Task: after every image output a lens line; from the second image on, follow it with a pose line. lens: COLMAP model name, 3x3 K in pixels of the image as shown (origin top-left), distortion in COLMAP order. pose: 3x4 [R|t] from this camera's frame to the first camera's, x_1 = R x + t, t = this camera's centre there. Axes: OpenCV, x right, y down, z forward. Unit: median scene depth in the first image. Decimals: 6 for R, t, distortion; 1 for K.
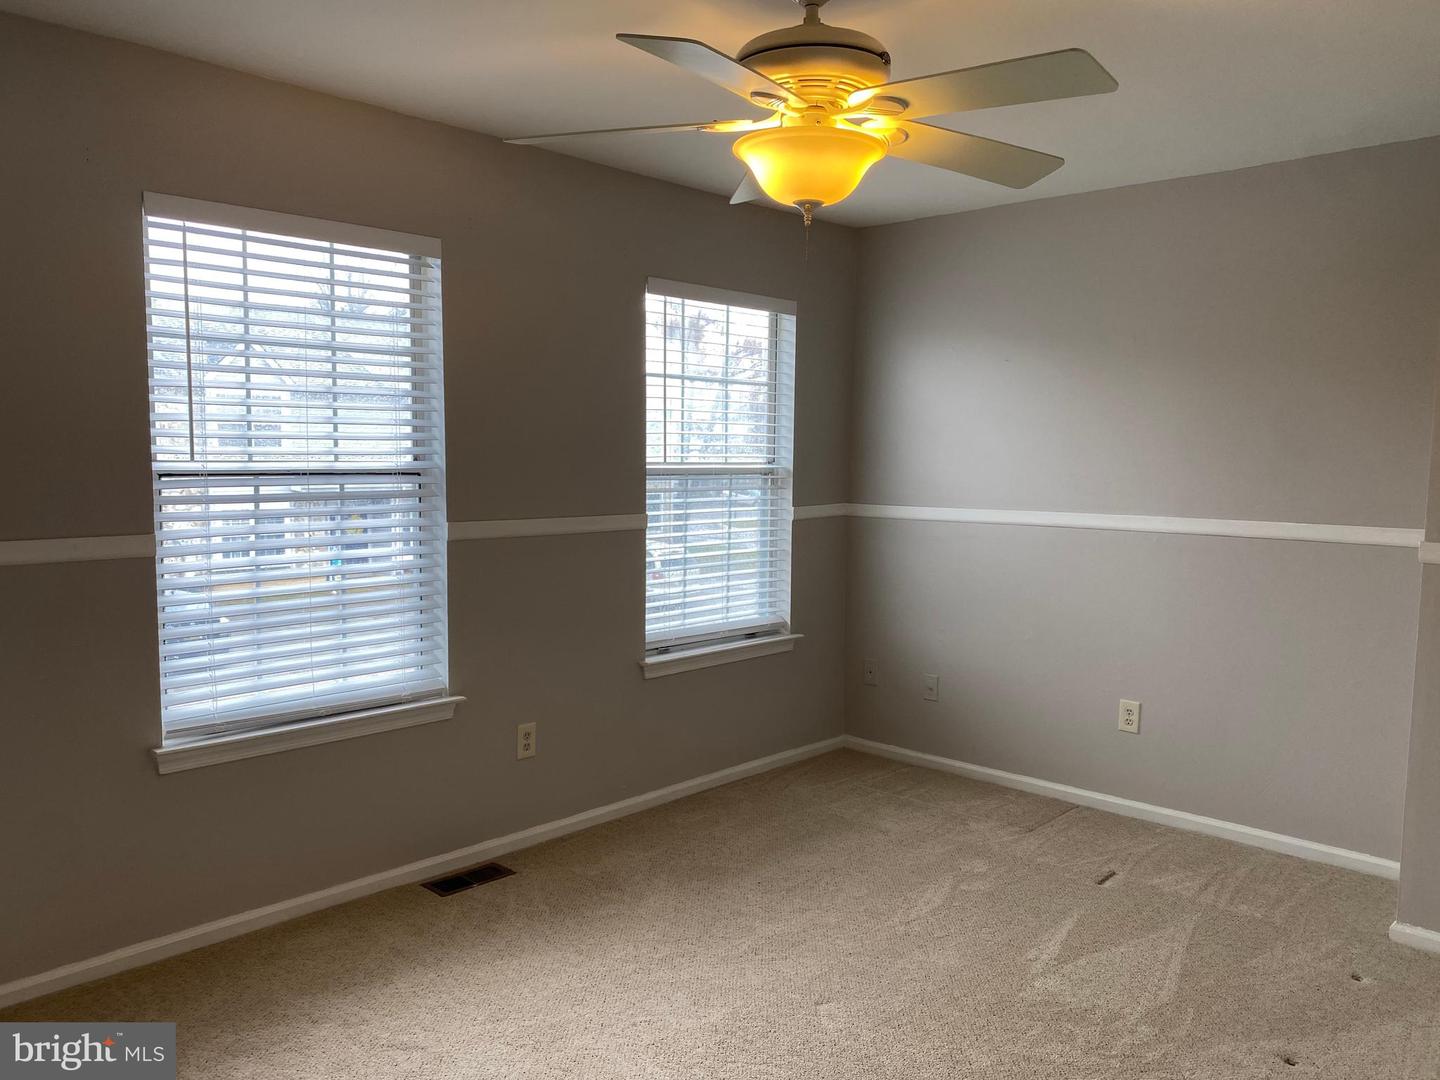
lens RADIAL K [[1106.6, 0, 724.9], [0, 1106.6, 531.0], [0, 0, 1]] dist [0.159031, -0.206020]
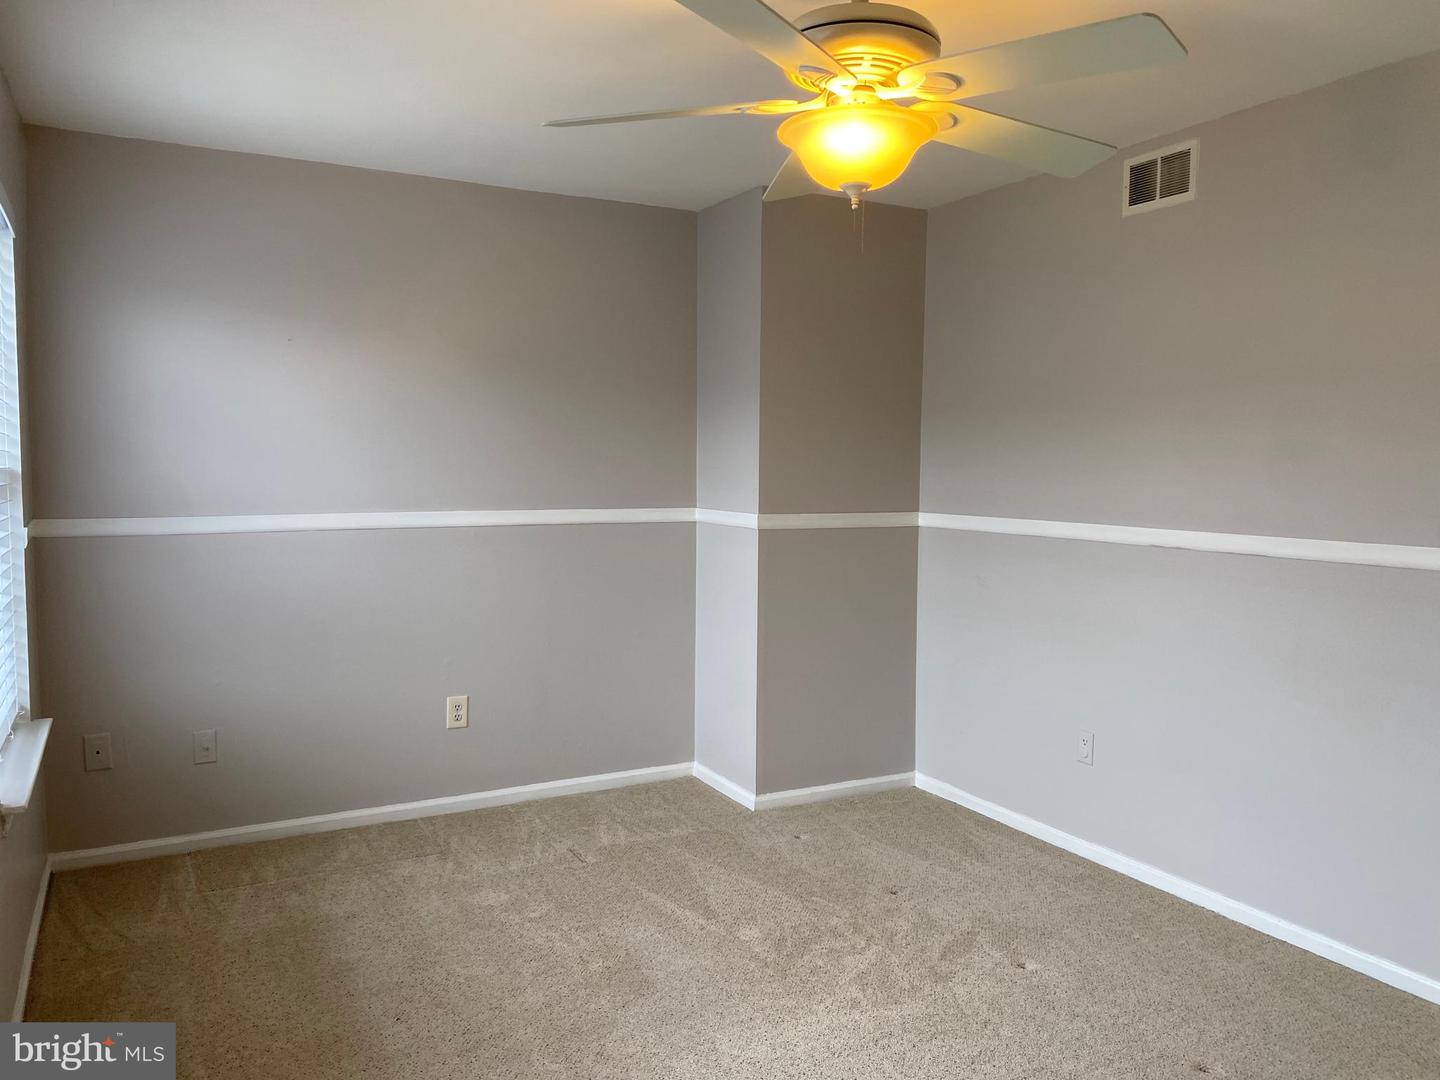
lens RADIAL K [[1114.2, 0, 722.4], [0, 1114.2, 519.6], [0, 0, 1]] dist [0.000076, 0.002907]
pose [[0.317594, -0.057739, 0.946467, -0.497824], [0.067118, 0.997010, 0.038300, -0.028071], [-0.945848, 0.051361, 0.320520, 0.460334]]
